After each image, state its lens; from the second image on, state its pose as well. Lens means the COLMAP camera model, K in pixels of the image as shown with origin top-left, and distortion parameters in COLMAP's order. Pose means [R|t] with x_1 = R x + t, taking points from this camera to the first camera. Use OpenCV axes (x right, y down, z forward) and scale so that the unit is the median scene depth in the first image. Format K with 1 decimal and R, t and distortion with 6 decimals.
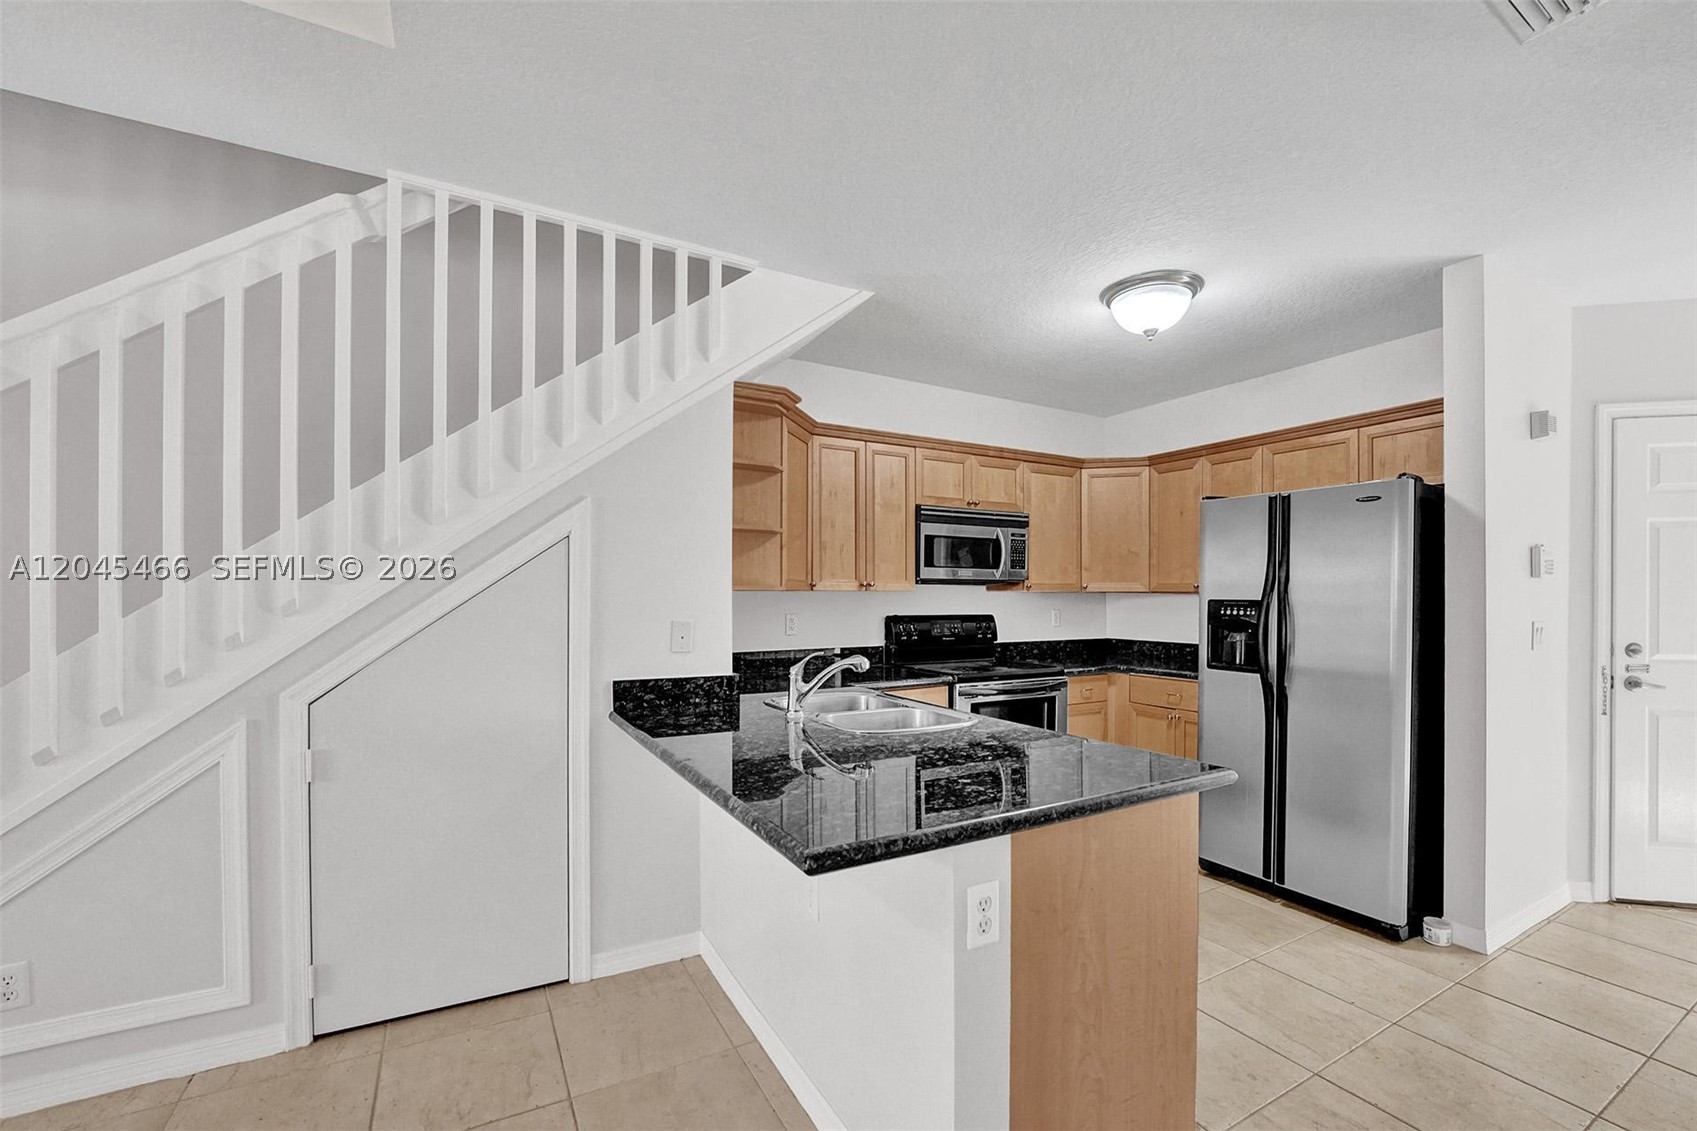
lens RADIAL K [[726.7, 0, 844.7], [0, 726.7, 597.8], [0, 0, 1]] dist [-0.022544, 0.000298]
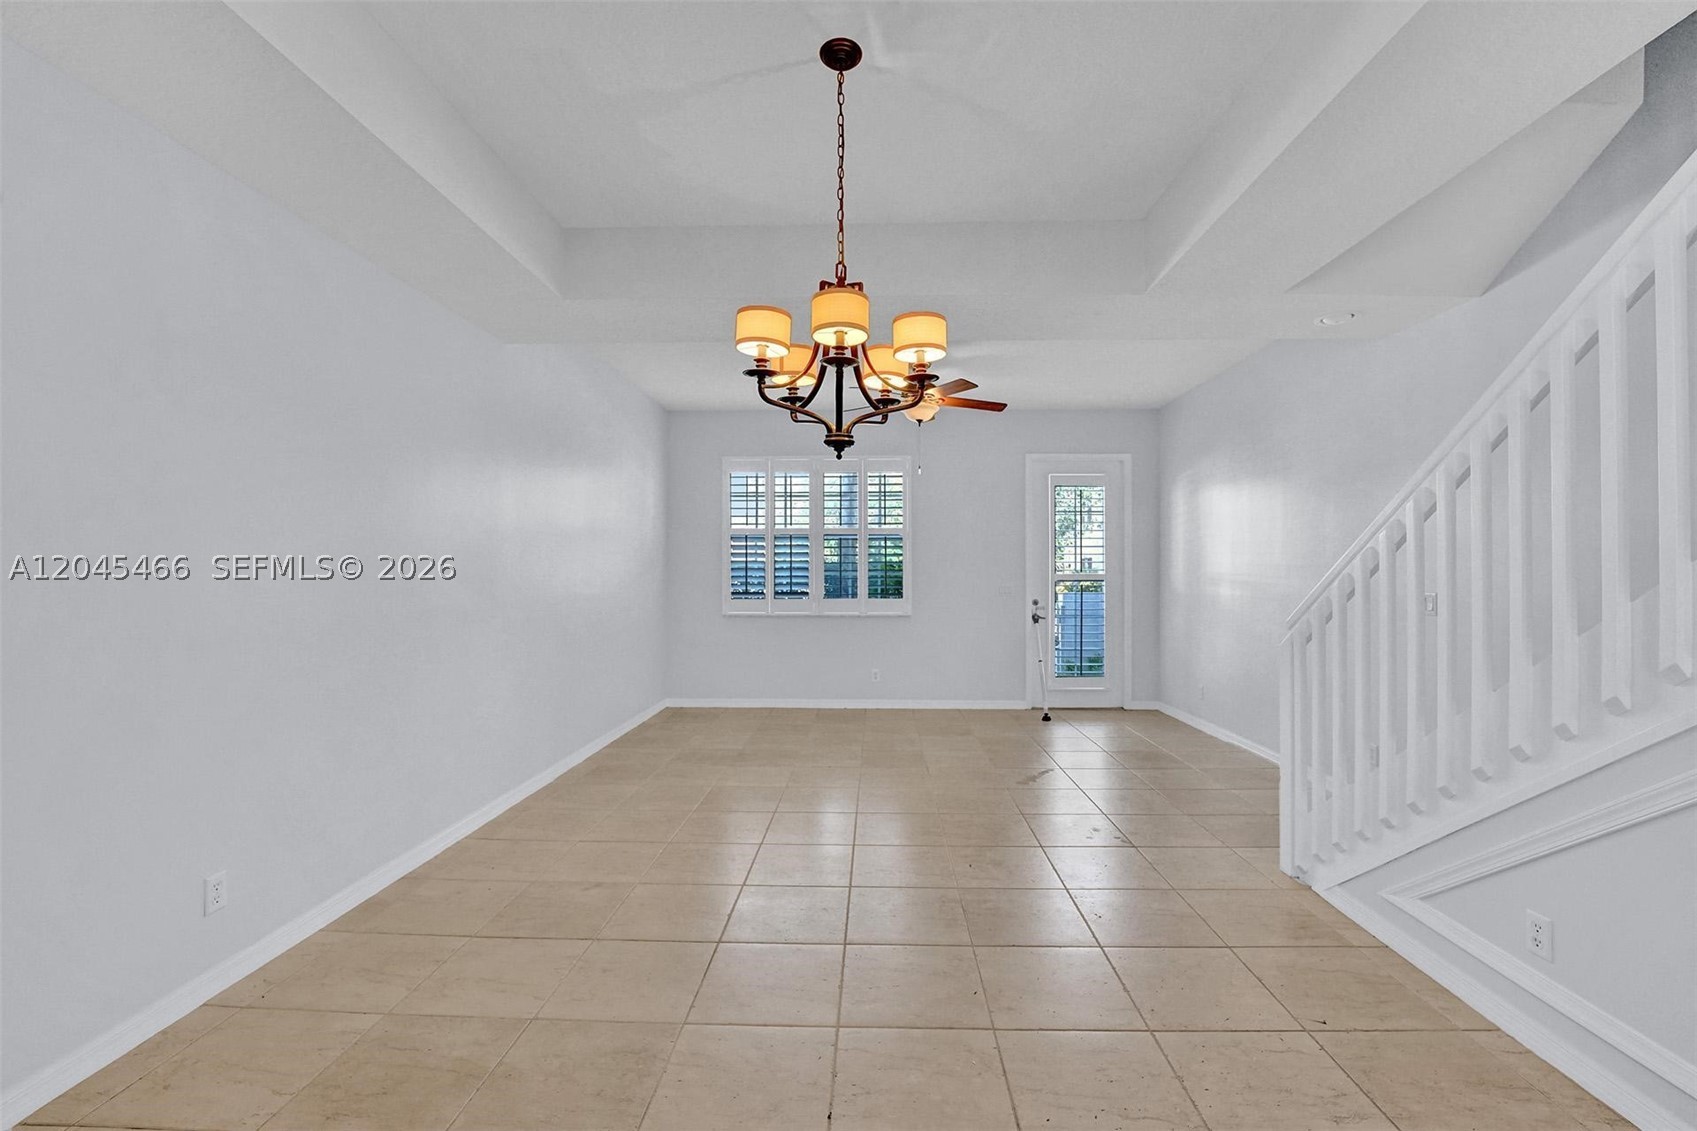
lens RADIAL K [[697.2, 0, 852.0], [0, 697.2, 572.8], [0, 0, 1]] dist [-0.022102, 0.000862]
pose [[-0.526113, -0.003997, -0.850405, 0.159928], [-0.004218, 0.999989, -0.002090, -0.001597], [0.850404, 0.002488, -0.526124, 0.379516]]
